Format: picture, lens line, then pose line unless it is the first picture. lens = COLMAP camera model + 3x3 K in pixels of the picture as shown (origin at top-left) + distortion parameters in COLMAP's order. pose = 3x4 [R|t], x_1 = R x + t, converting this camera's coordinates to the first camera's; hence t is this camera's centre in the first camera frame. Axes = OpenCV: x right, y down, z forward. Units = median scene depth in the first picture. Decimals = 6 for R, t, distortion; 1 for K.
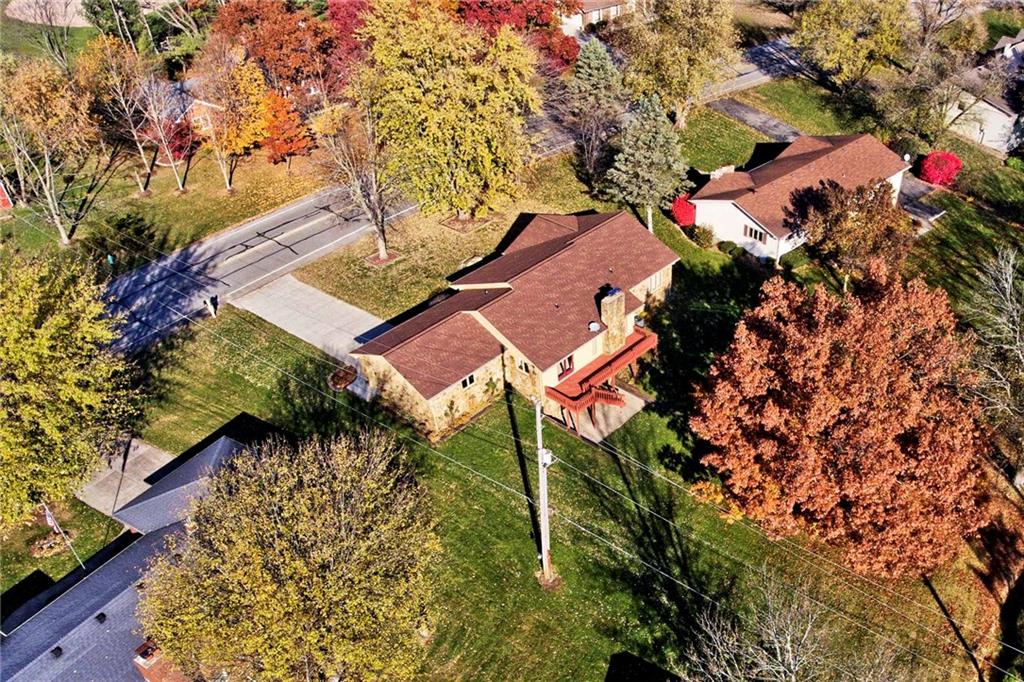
lens RADIAL K [[779.0, 0, 551.2], [0, 779.0, 468.6], [0, 0, 1]] dist [-0.006468, -0.002332]
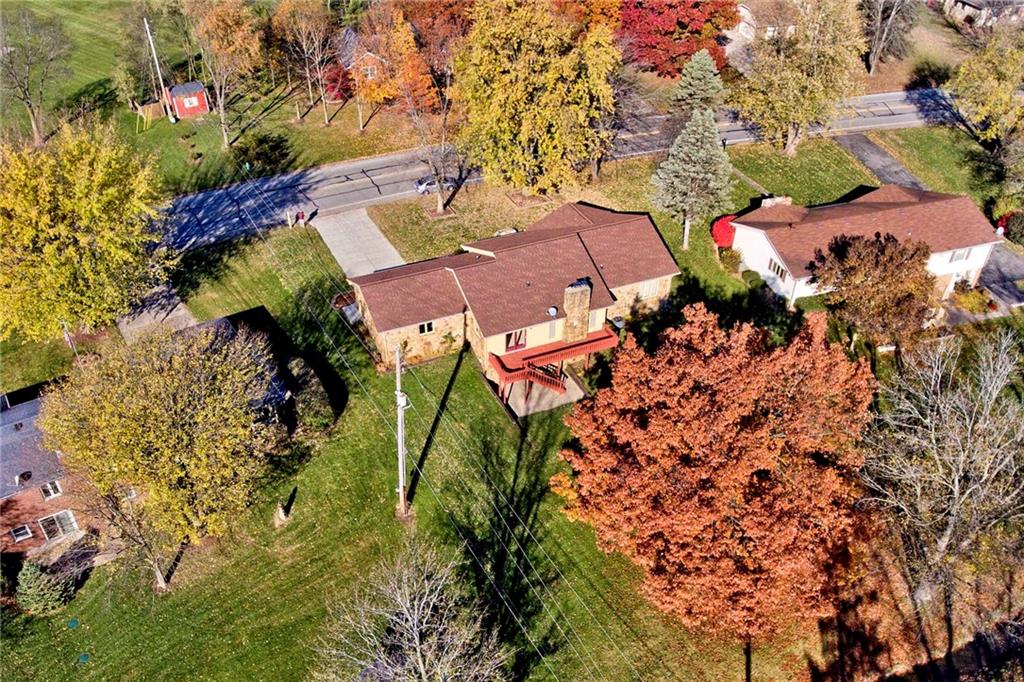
lens RADIAL K [[718.7, 0, 439.3], [0, 718.7, 435.7], [0, 0, 1]] dist [-0.002863, 0.002373]
pose [[0.899474, 0.312228, -0.305712, 0.231364], [-0.309507, 0.949085, 0.058672, -0.027590], [0.308466, 0.041846, 0.950315, 0.027455]]
